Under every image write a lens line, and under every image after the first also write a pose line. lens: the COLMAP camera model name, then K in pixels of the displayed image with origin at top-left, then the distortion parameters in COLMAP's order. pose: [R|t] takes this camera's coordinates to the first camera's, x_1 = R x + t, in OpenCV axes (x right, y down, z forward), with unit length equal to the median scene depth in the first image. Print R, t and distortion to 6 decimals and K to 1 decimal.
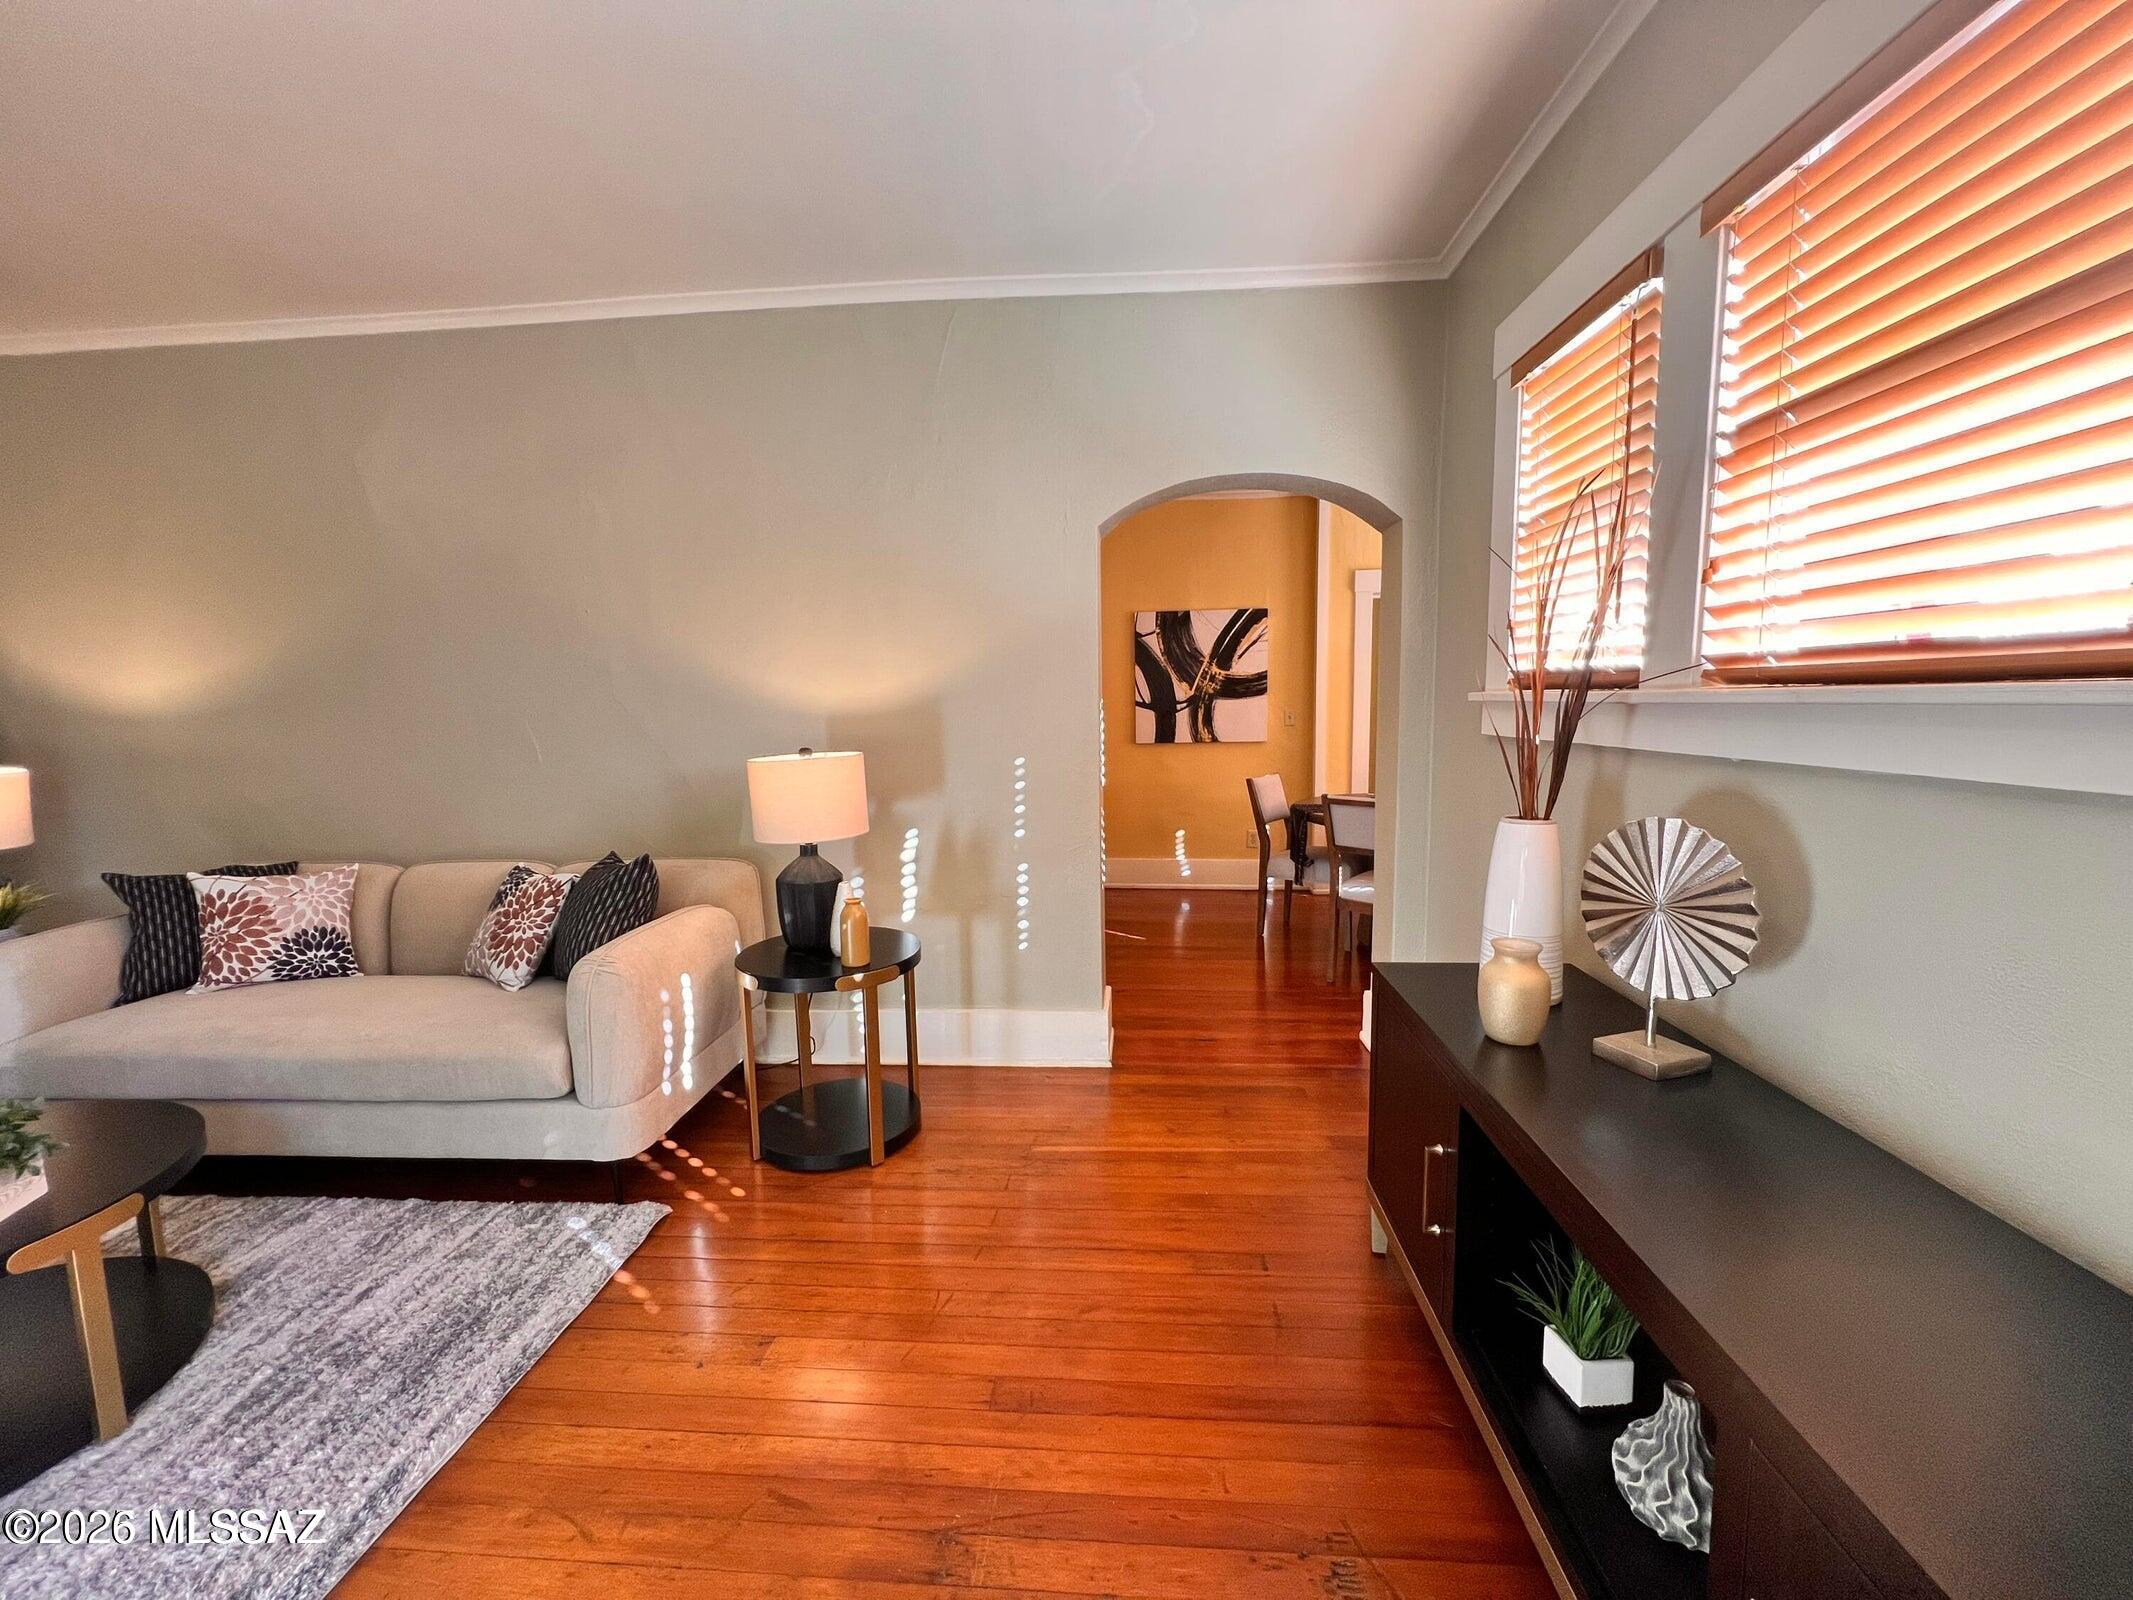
lens RADIAL K [[851.1, 0, 1062.6], [0, 851.1, 799.3], [0, 0, 1]] dist [-0.001100, 0.000362]
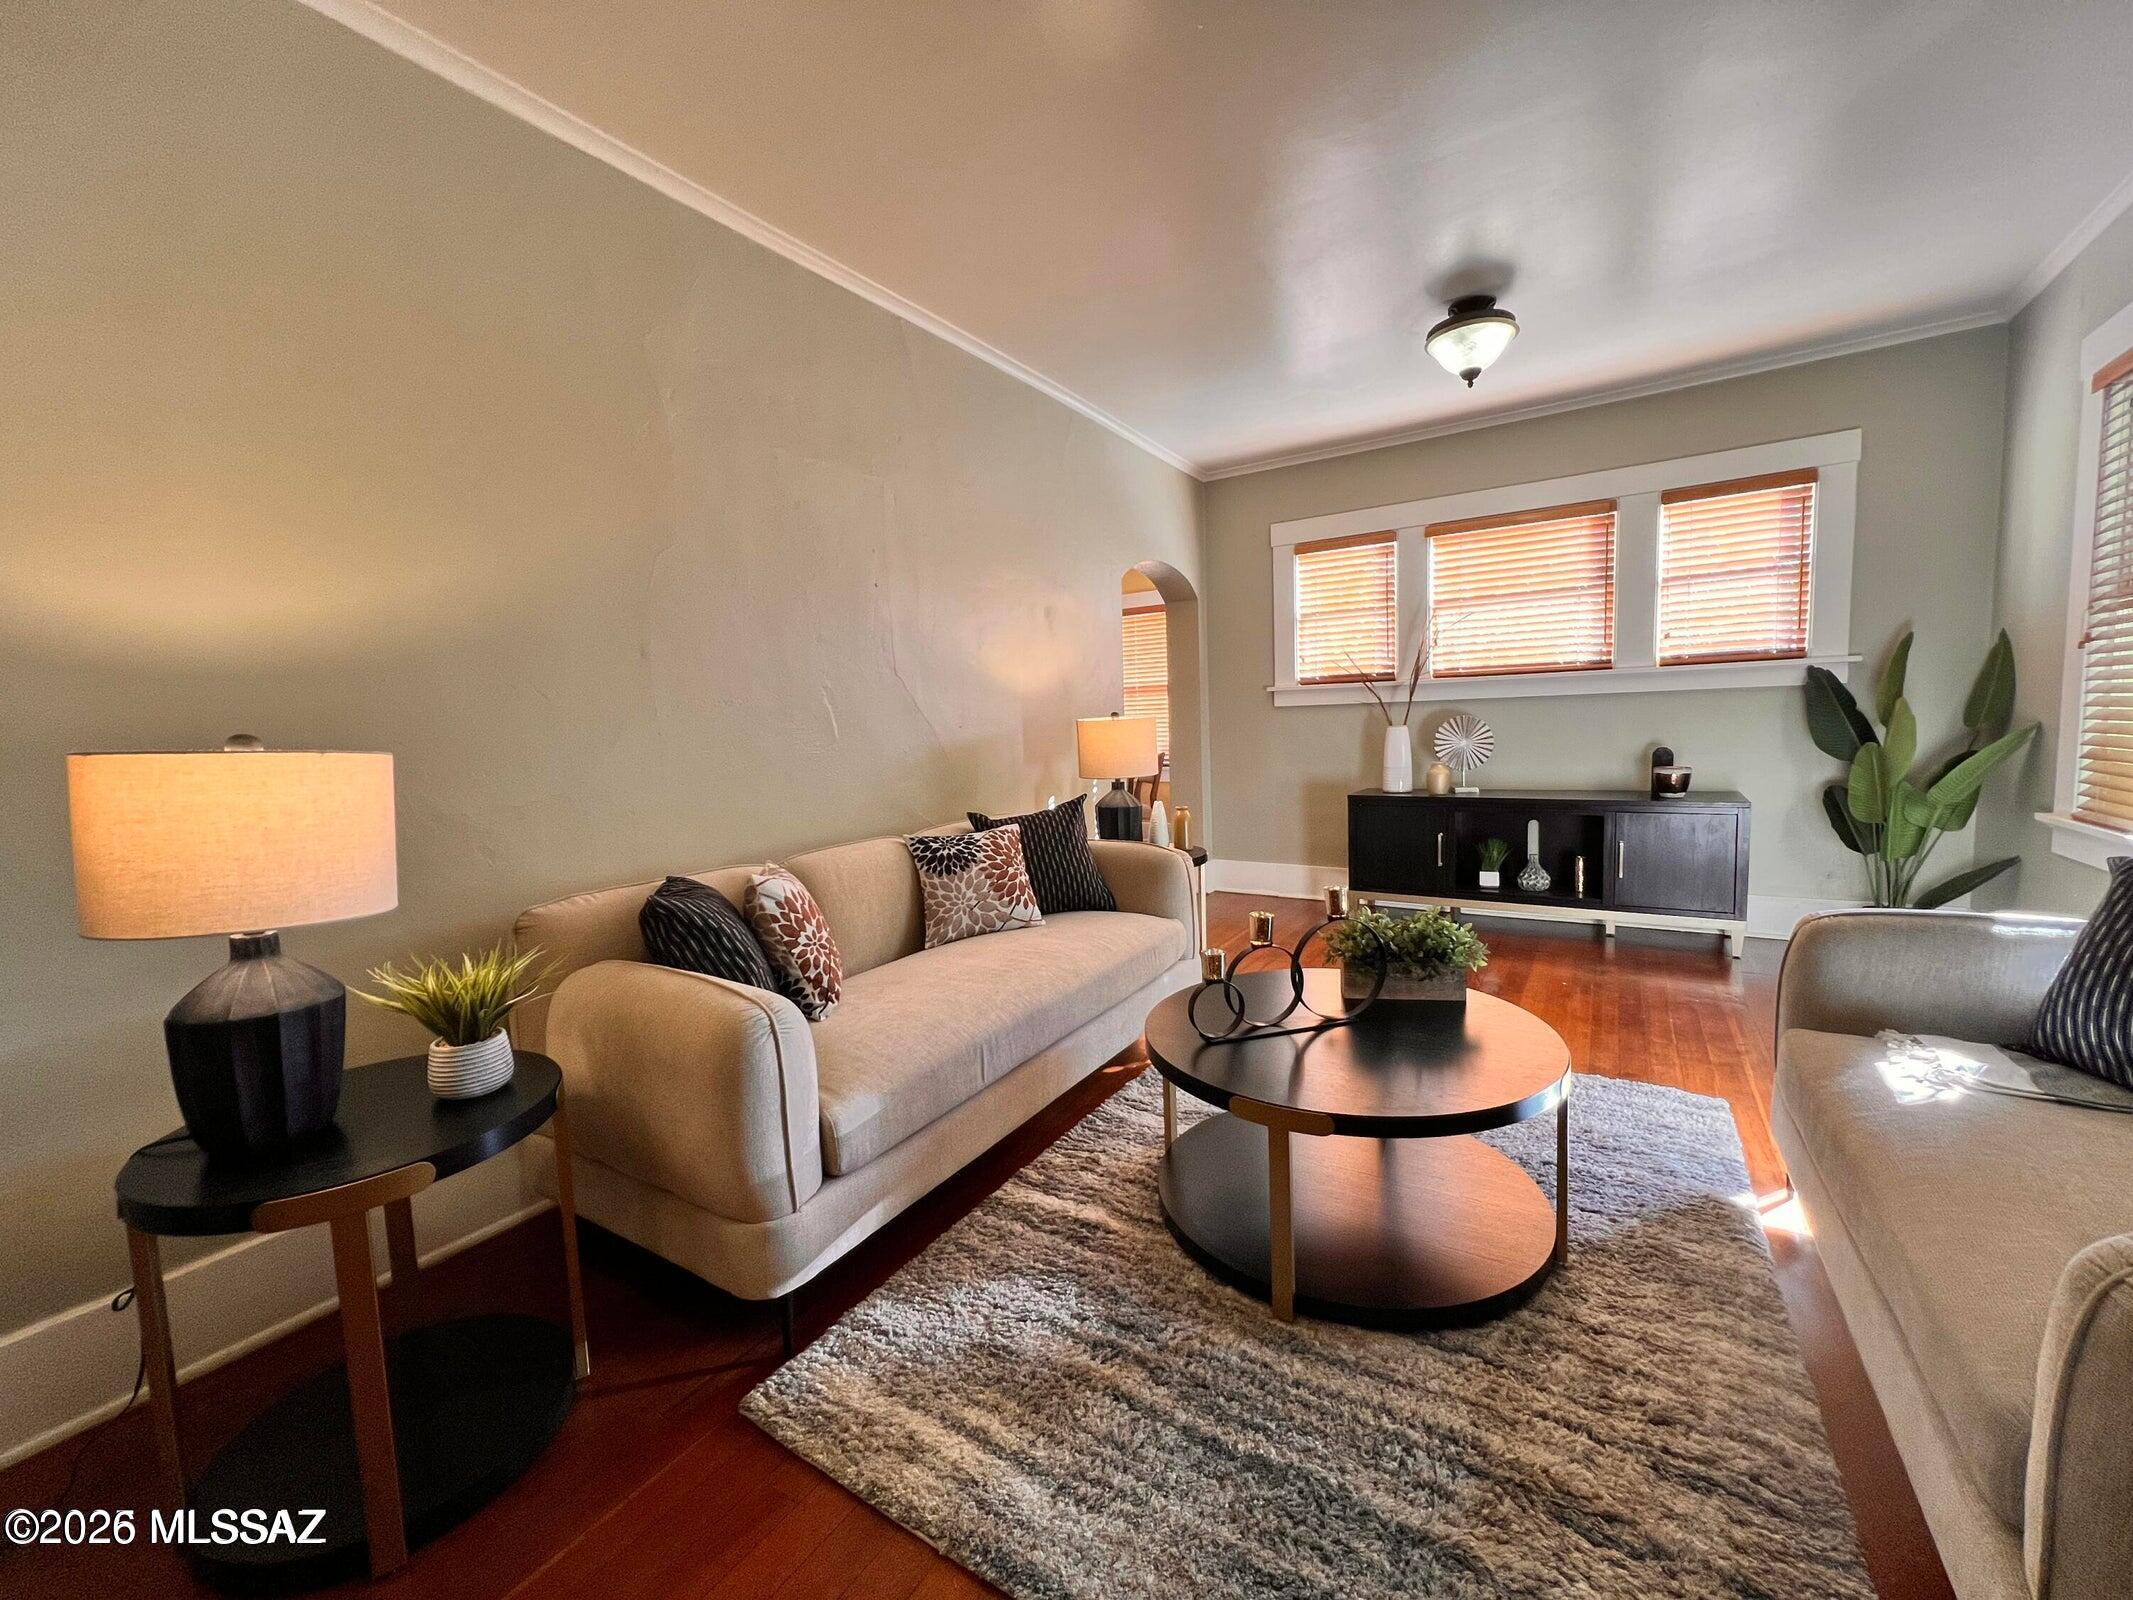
lens RADIAL K [[851.1, 0, 1062.6], [0, 851.1, 799.3], [0, 0, 1]] dist [-0.001100, 0.000362]
pose [[0.479956, -0.080556, 0.873586, -1.495490], [0.128080, 0.991540, 0.021065, 0.038434], [-0.867893, 0.101779, 0.486213, 0.388875]]
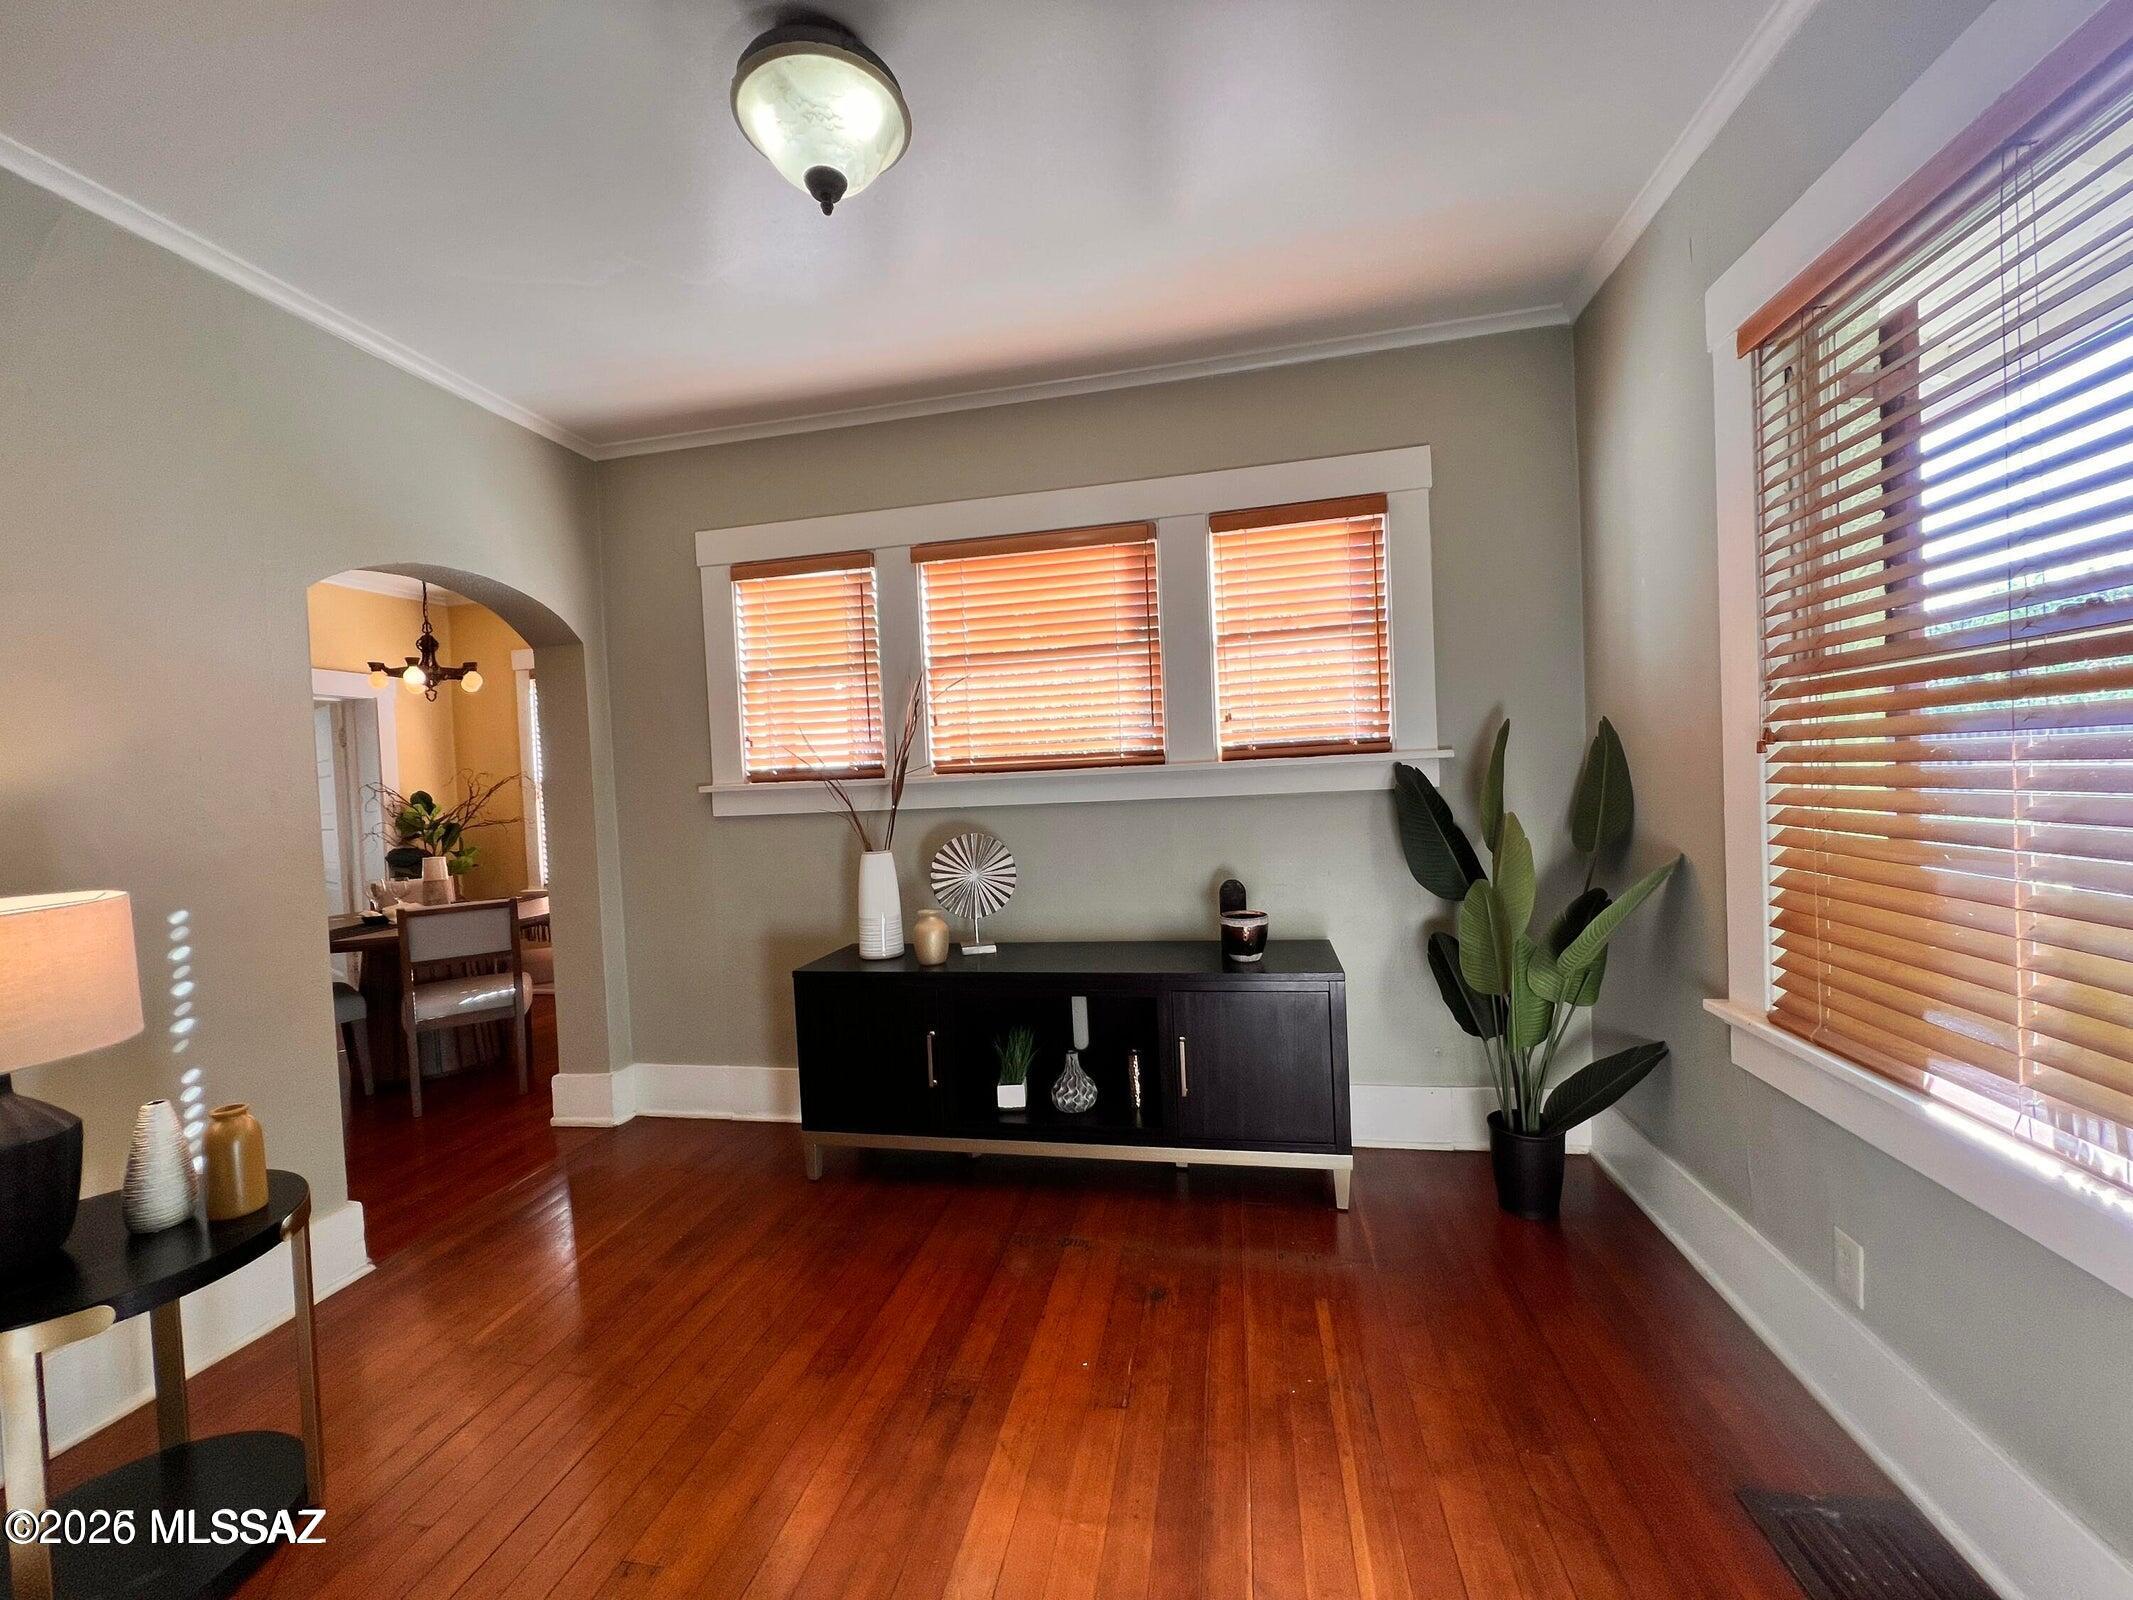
lens RADIAL K [[851.1, 0, 1062.6], [0, 851.1, 799.3], [0, 0, 1]] dist [-0.001100, 0.000362]
pose [[0.125877, -0.016887, 0.991902, -0.702388], [0.158242, 0.987395, -0.003271, -0.009713], [-0.979344, 0.157372, 0.126962, 0.243994]]
